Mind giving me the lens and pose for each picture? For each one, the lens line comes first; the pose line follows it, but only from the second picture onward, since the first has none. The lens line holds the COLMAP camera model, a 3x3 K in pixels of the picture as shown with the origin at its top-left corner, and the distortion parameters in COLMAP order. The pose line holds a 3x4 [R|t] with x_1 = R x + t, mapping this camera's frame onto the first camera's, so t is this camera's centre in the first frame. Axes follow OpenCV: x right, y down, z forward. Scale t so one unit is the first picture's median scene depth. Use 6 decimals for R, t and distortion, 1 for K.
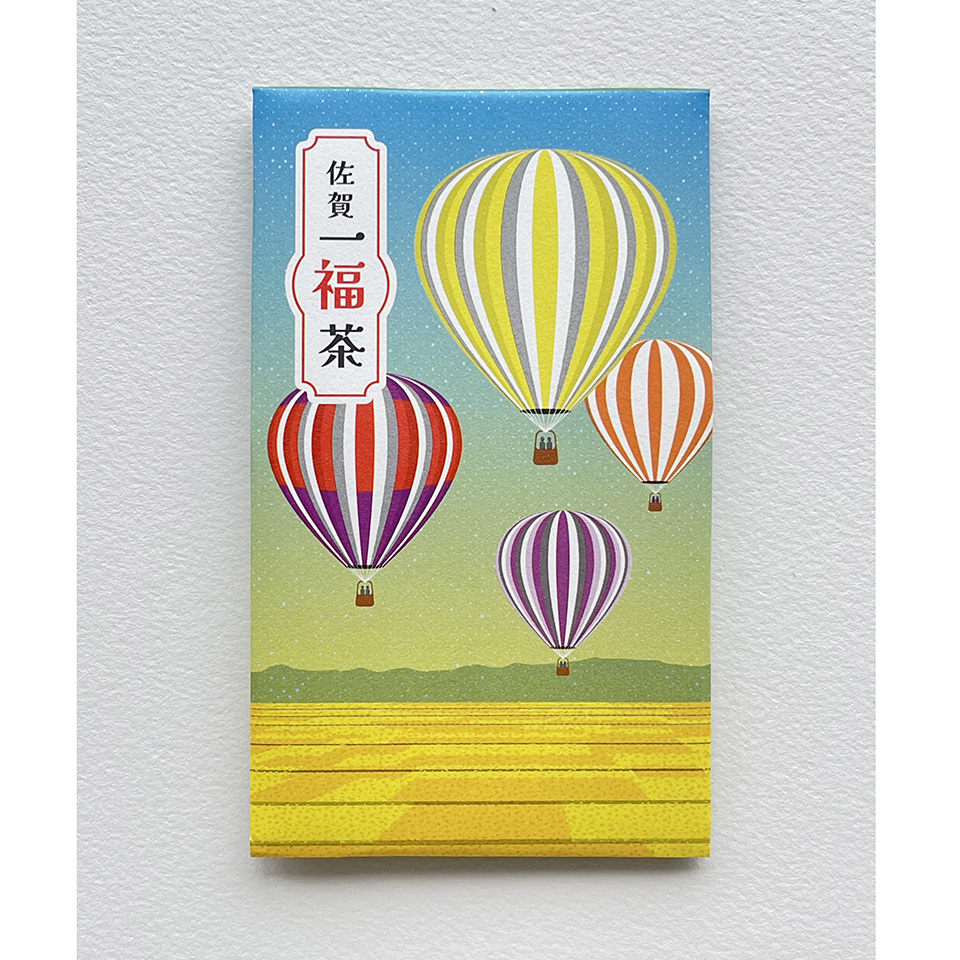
lens RADIAL K [[1378.0, 0, 488.0], [0, 1378.0, 424.9], [0, 0, 1]] dist [0.019954, 0.000000]
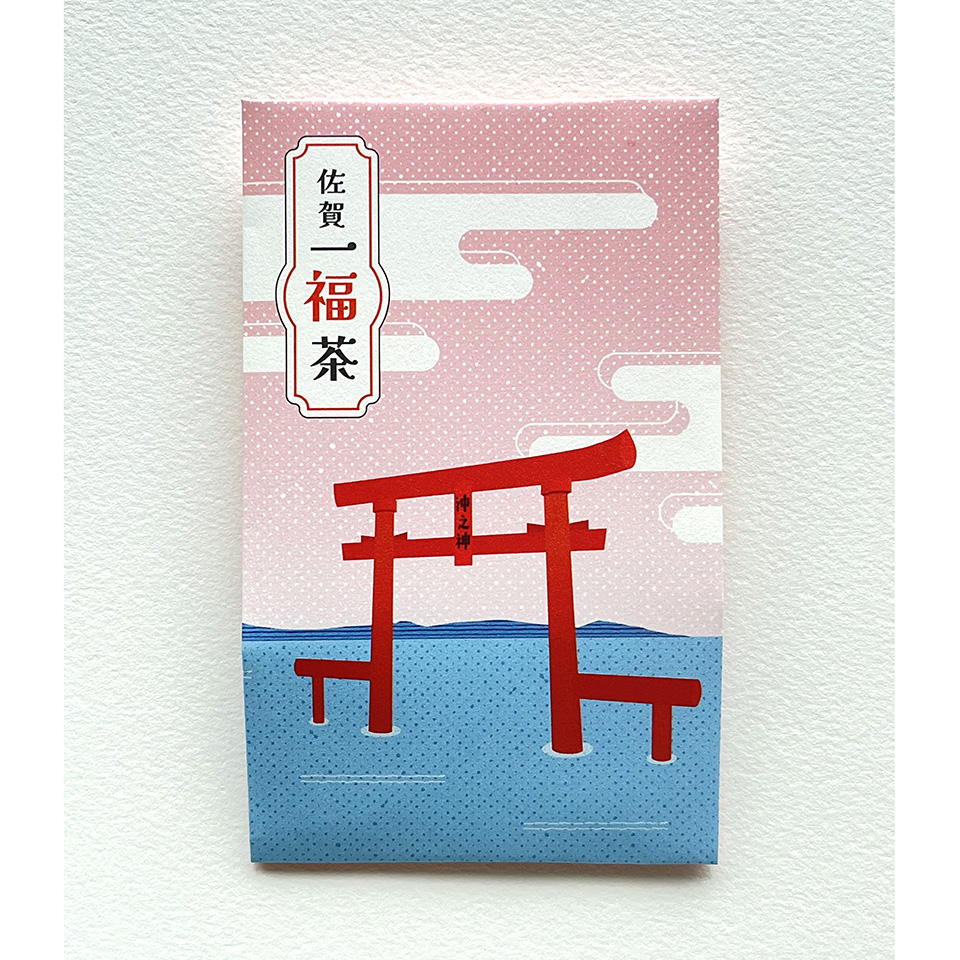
lens RADIAL K [[1378.0, 0, 468.3], [0, 1378.0, 535.1], [0, 0, 1]] dist [0.019954, 0.000000]
pose [[0.999920, -0.010831, 0.006460, -0.041060], [0.010950, 0.999763, -0.018796, 0.224457], [-0.006255, 0.018865, 0.999802, -0.001657]]
